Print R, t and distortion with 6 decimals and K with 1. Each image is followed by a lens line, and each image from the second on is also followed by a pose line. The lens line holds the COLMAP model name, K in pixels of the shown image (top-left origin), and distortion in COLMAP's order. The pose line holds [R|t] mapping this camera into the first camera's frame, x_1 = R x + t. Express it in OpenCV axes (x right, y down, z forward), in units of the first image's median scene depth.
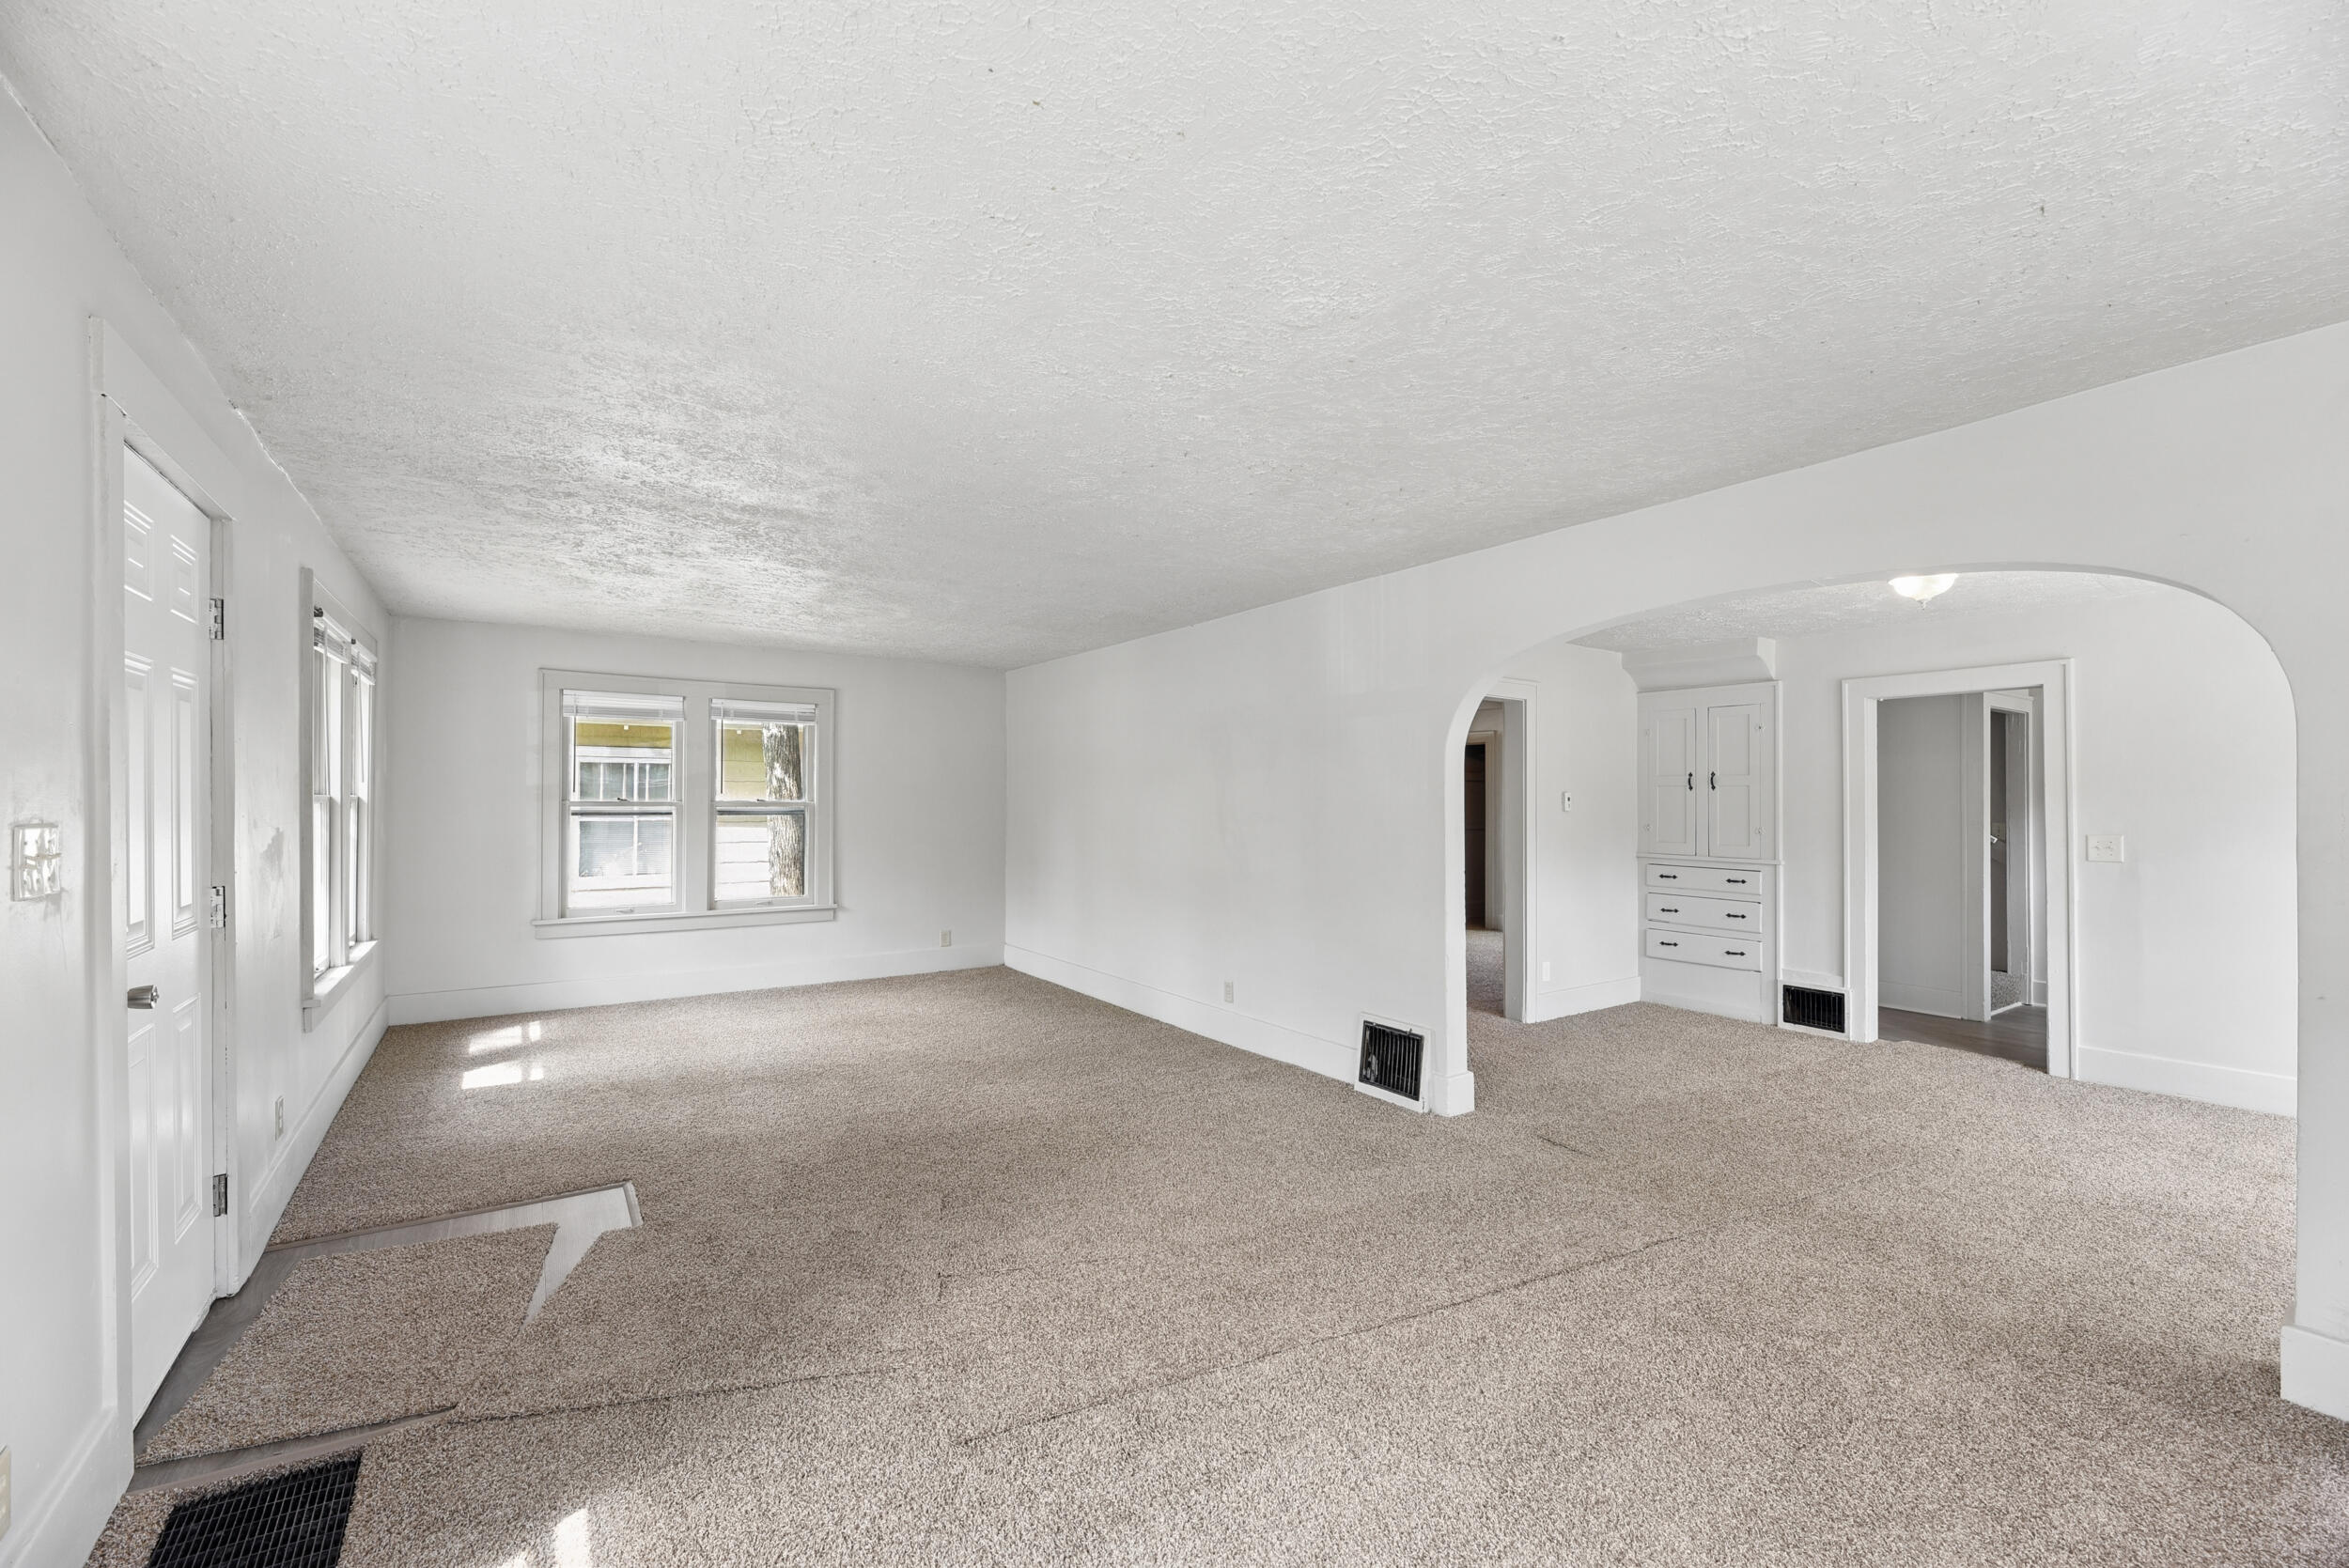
lens RADIAL K [[953.0, 0, 1174.5], [0, 953.0, 784.0], [0, 0, 1]] dist [0.000517, 0.000067]
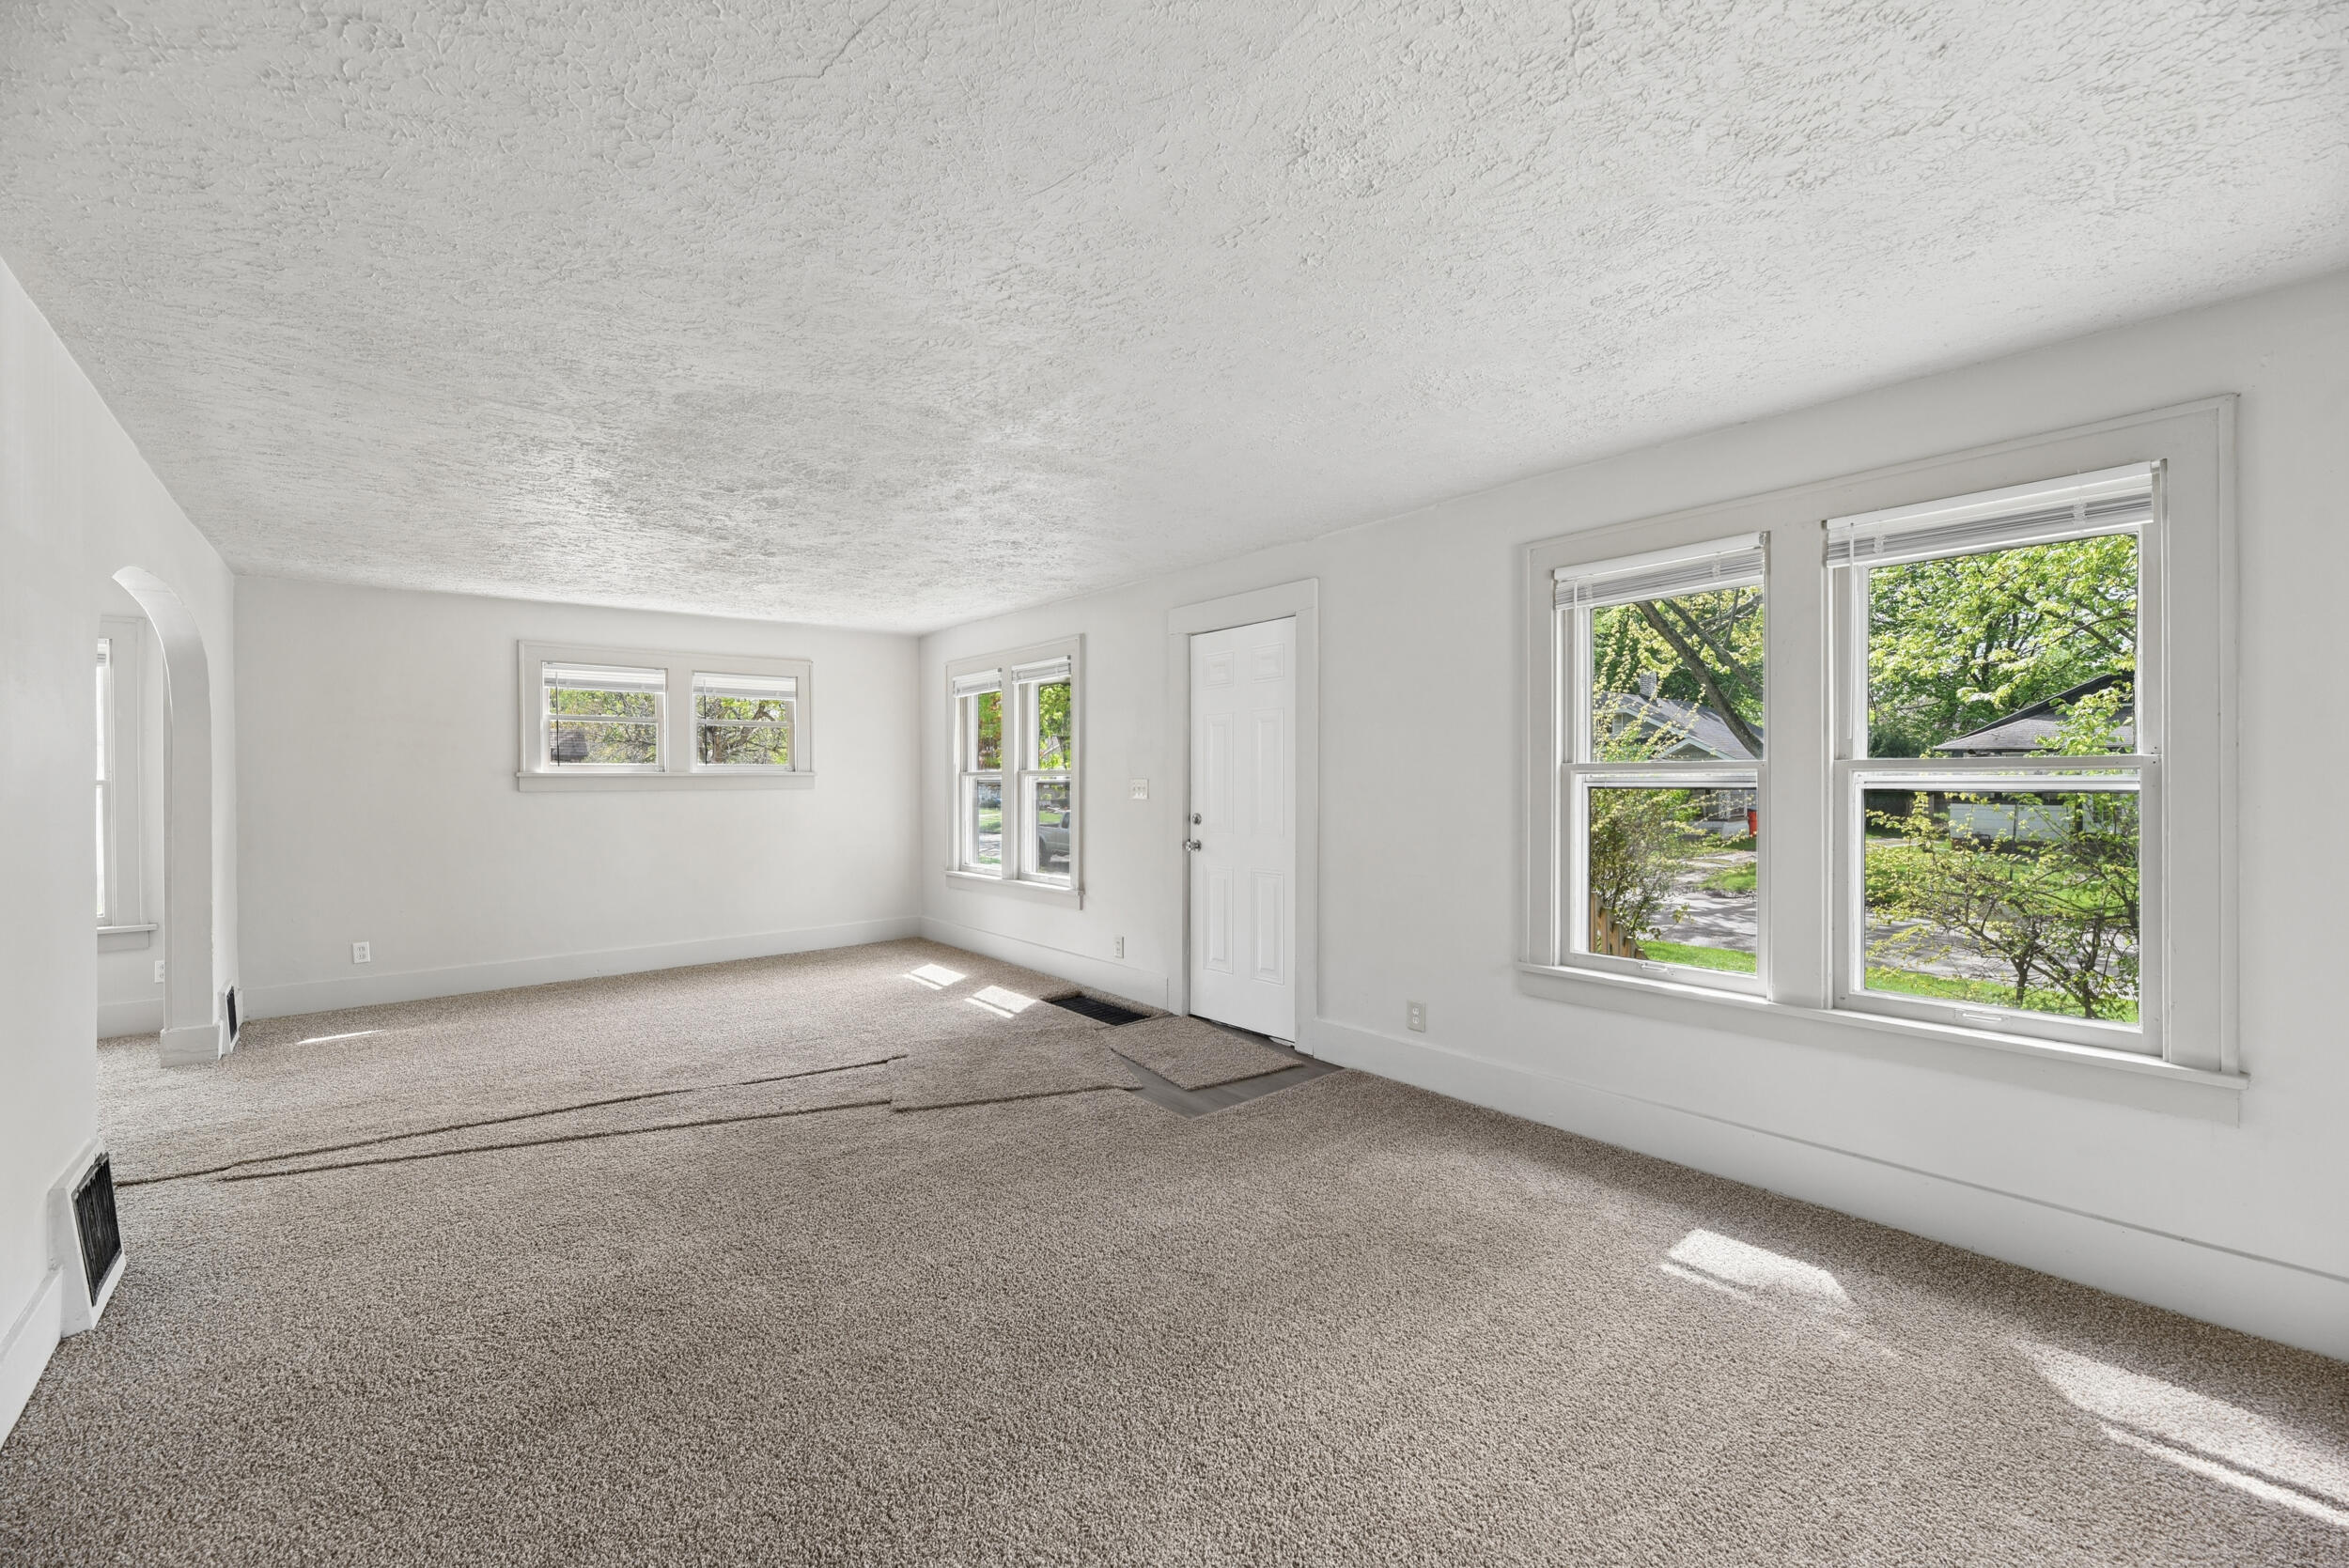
lens RADIAL K [[953.0, 0, 1174.5], [0, 953.0, 784.0], [0, 0, 1]] dist [0.000517, 0.000067]
pose [[-0.996654, 0.001415, -0.081722, -0.451903], [0.002016, 0.999971, -0.007283, 0.033649], [0.081710, -0.007423, -0.996629, 1.991426]]
